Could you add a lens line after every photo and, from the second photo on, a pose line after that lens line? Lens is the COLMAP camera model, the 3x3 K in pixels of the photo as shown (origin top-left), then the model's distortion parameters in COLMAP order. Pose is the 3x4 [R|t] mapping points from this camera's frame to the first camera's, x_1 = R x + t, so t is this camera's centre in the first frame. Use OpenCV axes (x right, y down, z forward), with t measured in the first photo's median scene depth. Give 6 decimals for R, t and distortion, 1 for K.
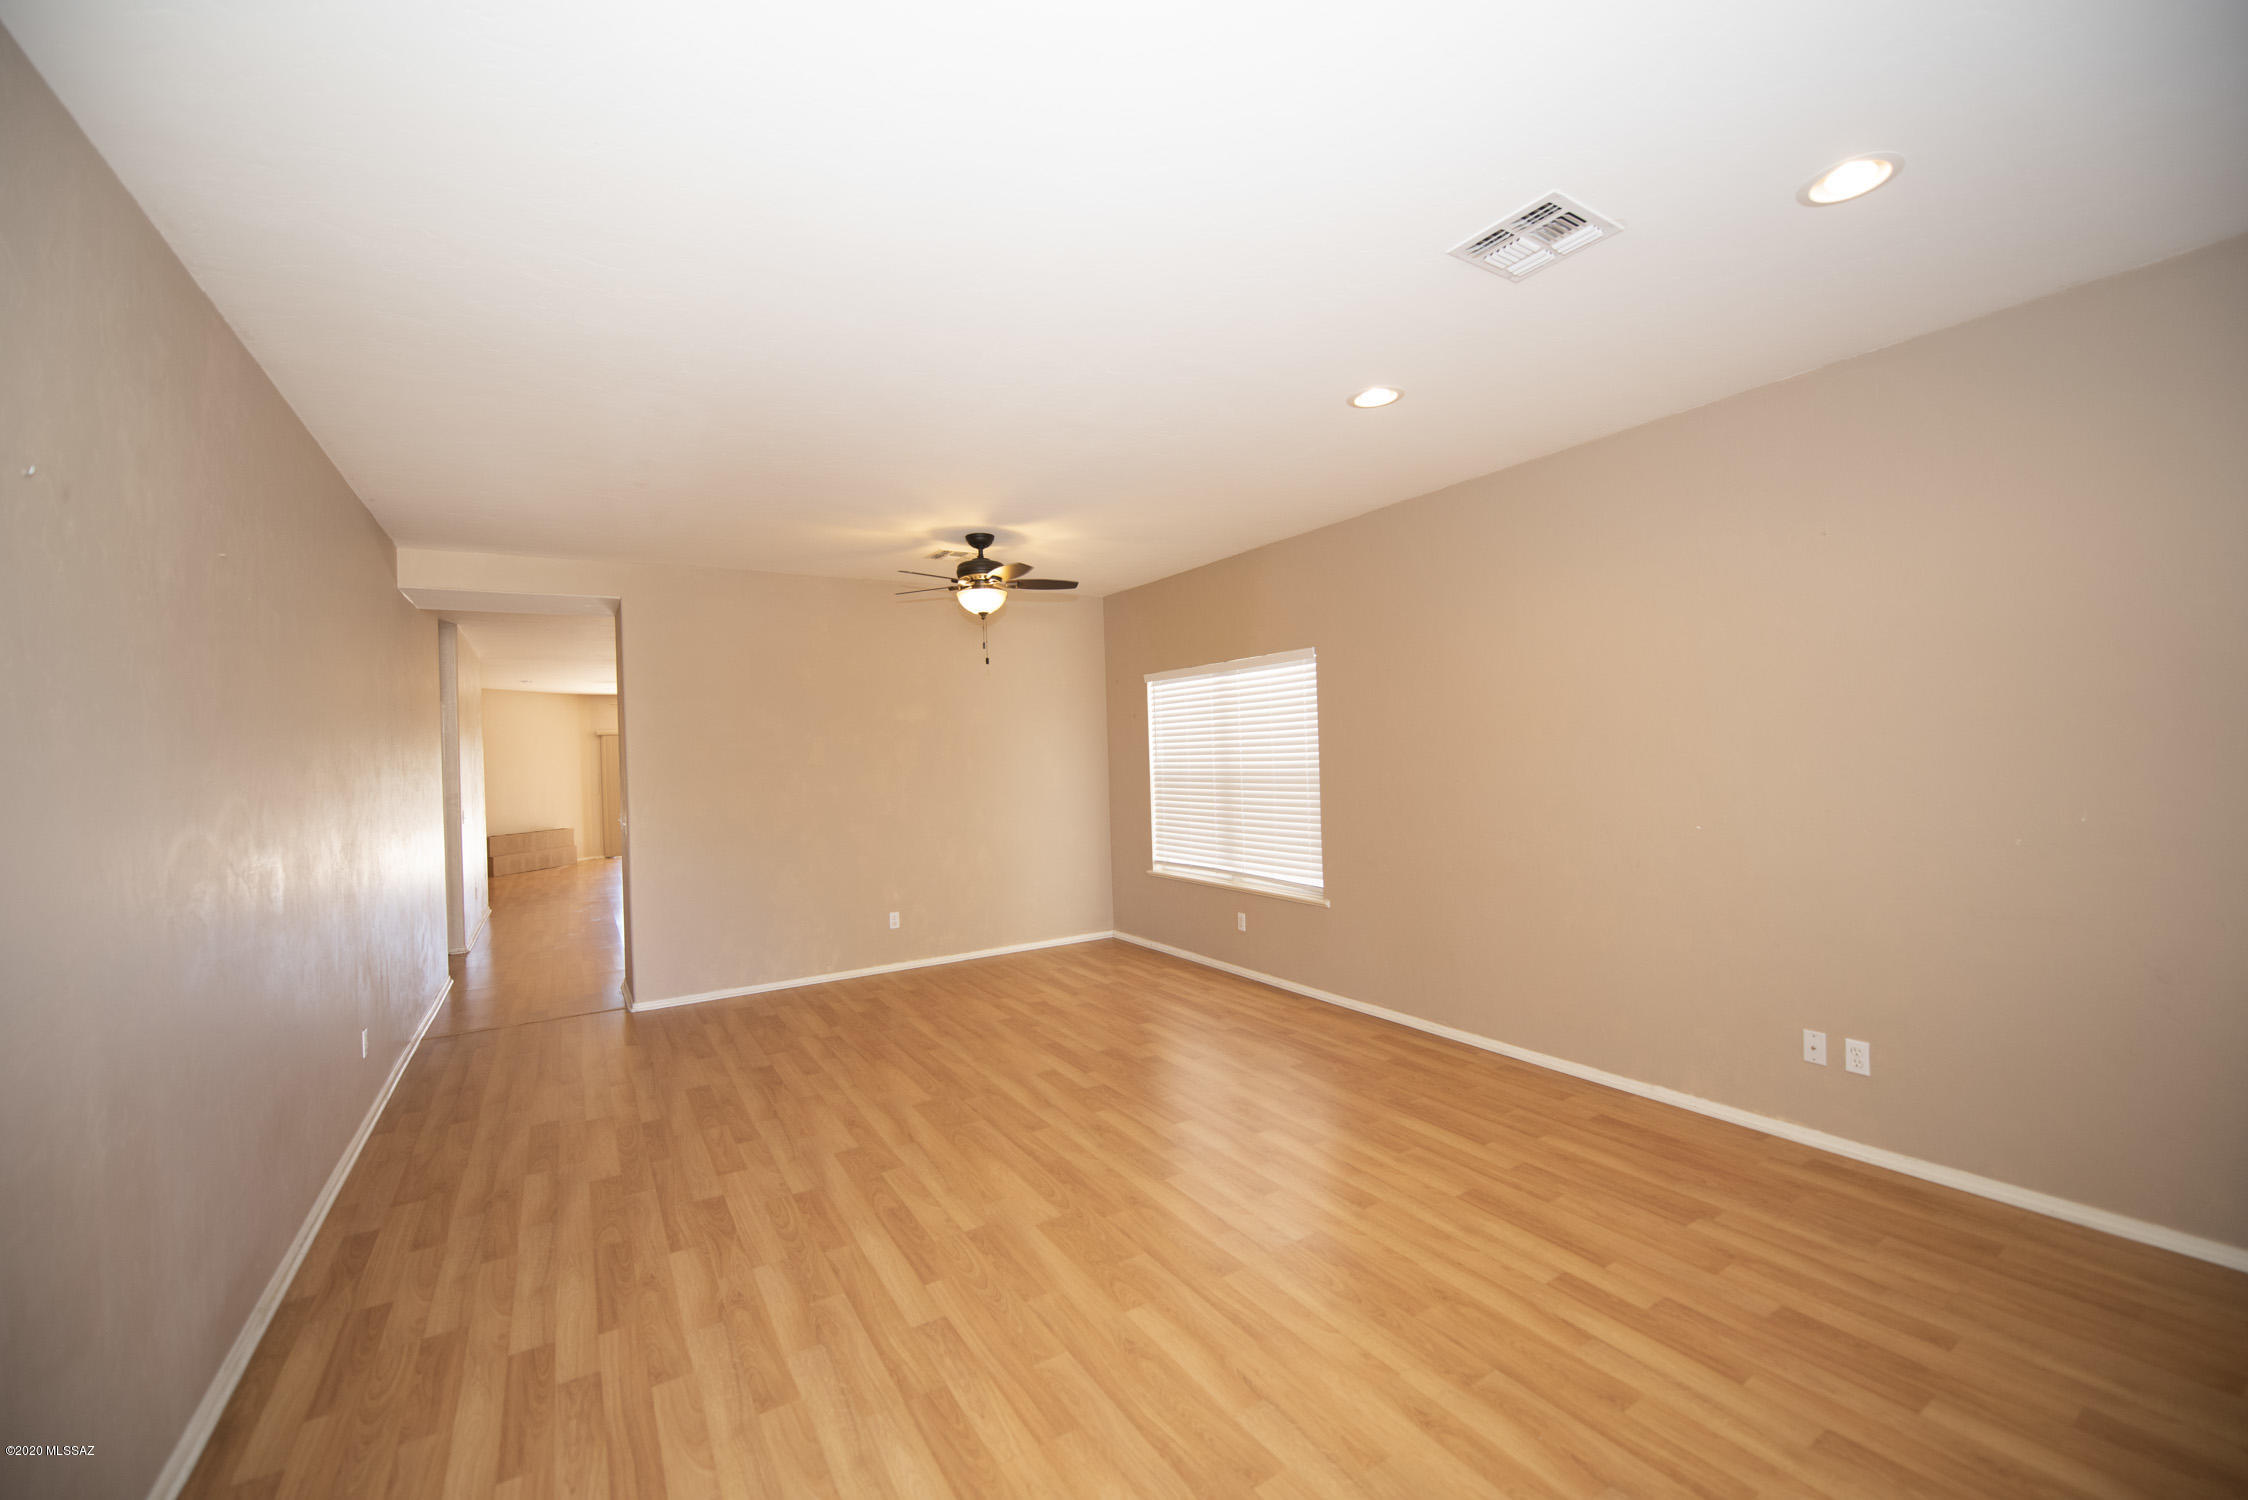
lens RADIAL K [[899.4, 0, 1124.0], [0, 899.4, 750.0], [0, 0, 1]] dist [-0.020657, -0.000705]
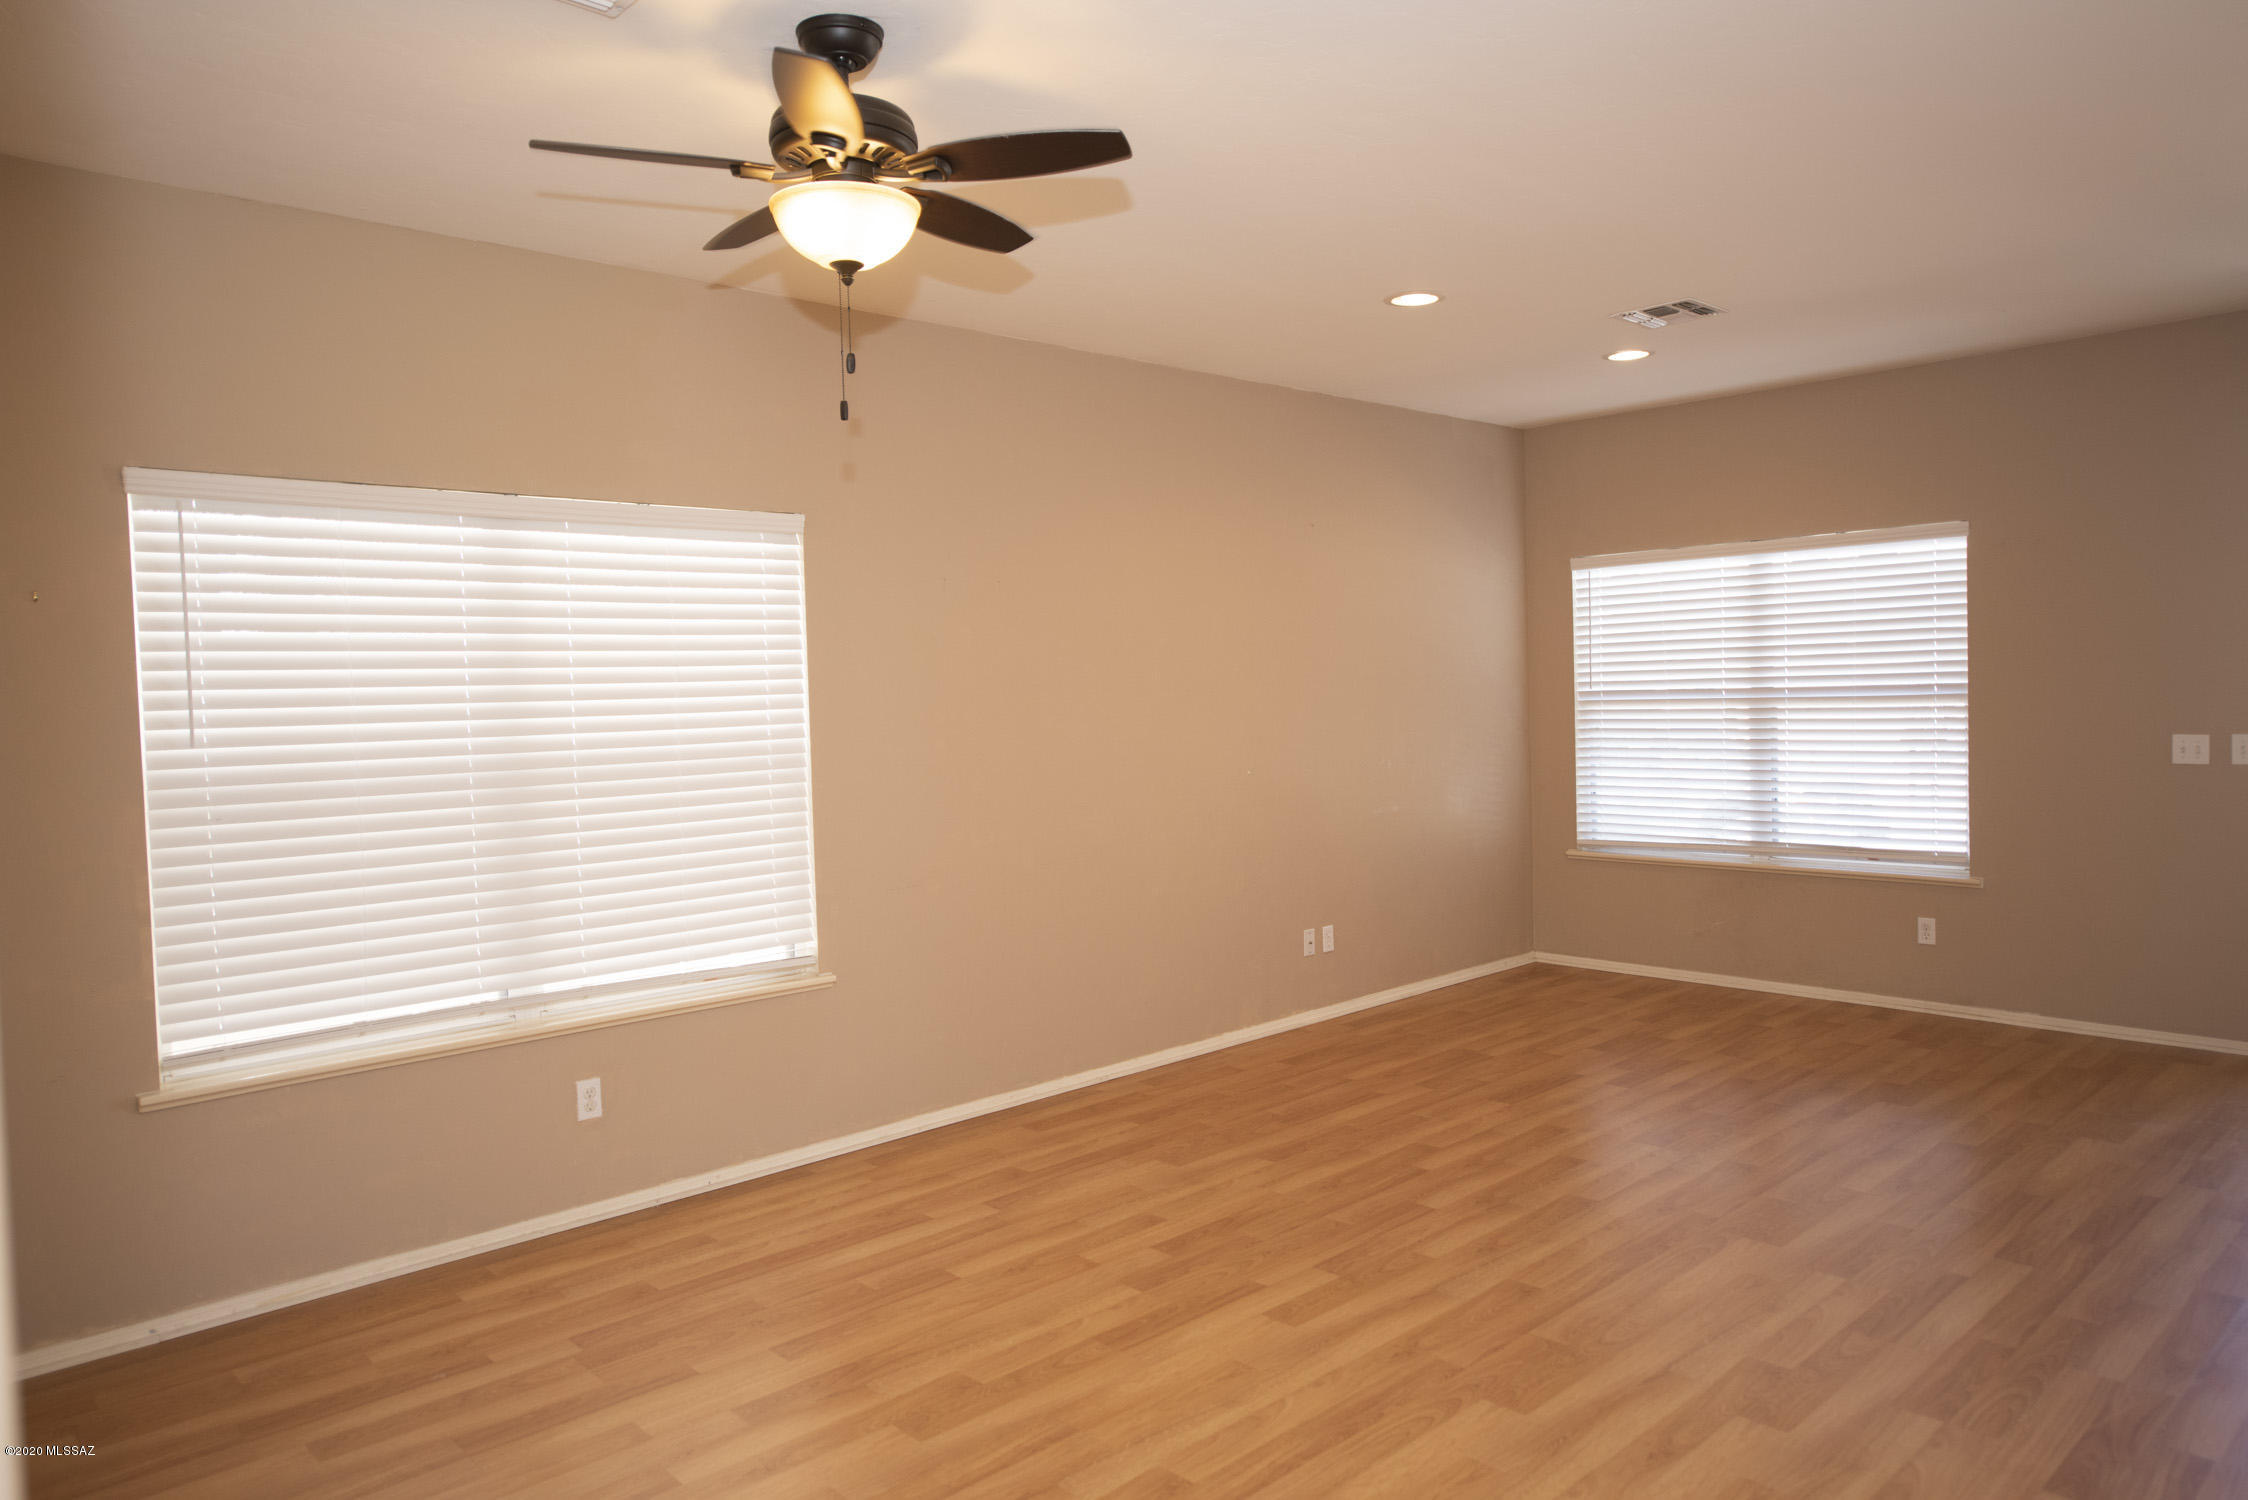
lens RADIAL K [[1454.7, 0, 1124.0], [0, 1454.7, 750.0], [0, 0, 1]] dist [-0.010231, 0.000455]
pose [[-0.186140, -0.002889, 0.982519, -0.824340], [0.035462, 0.999324, 0.009656, 0.031278], [-0.981883, 0.036640, -0.185912, 1.169242]]
